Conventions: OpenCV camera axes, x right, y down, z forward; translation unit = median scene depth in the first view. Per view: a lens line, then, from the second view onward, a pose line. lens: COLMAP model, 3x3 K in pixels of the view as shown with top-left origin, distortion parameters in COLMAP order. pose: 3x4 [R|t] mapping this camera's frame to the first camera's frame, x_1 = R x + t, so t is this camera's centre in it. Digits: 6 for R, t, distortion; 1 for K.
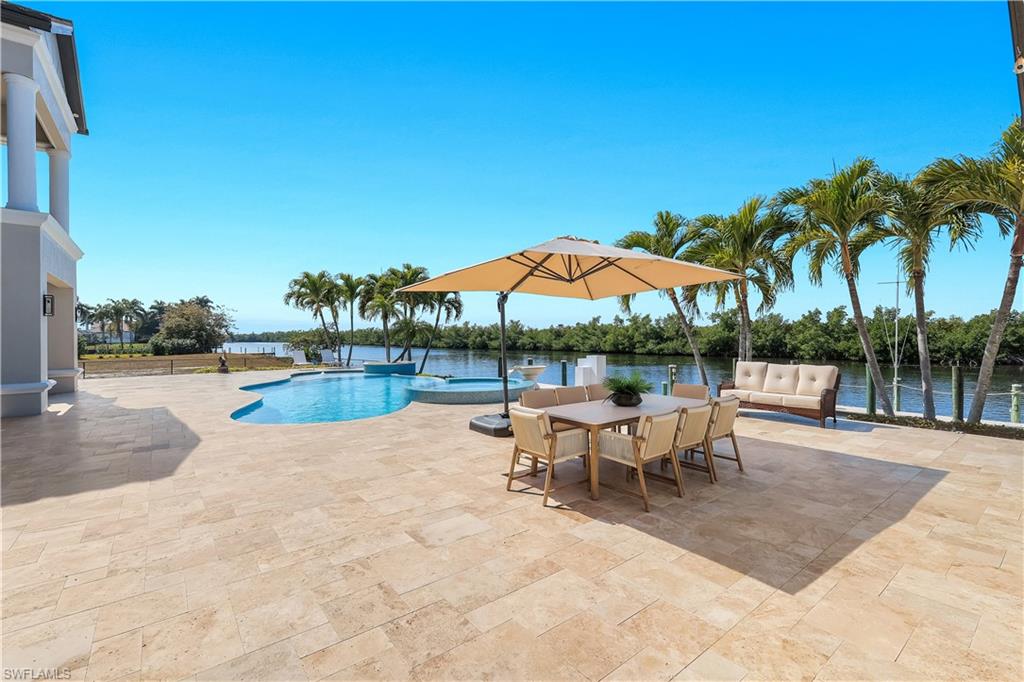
lens RADIAL K [[457.1, 0, 509.8], [0, 457.1, 340.6], [0, 0, 1]] dist [0.003353, 0.000743]
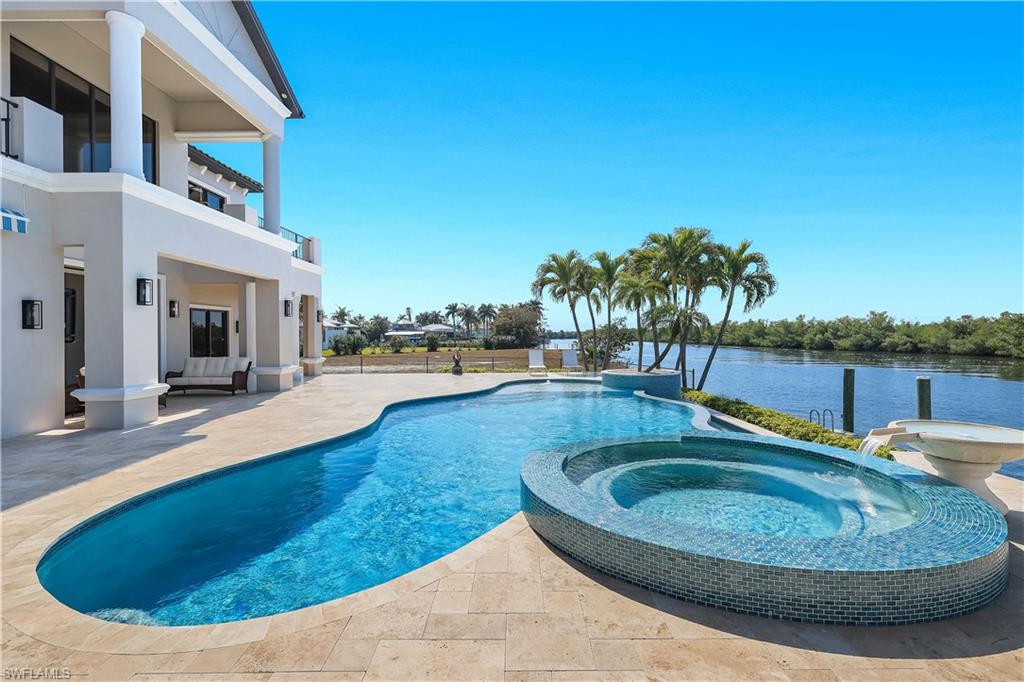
lens RADIAL K [[457.1, 0, 510.5], [0, 457.1, 337.7], [0, 0, 1]] dist [0.003353, 0.000743]
pose [[0.787415, 0.005890, -0.616395, -0.000410], [-0.005881, 0.999981, 0.002041, -0.000473], [0.616395, 0.002018, 0.787434, 0.110030]]
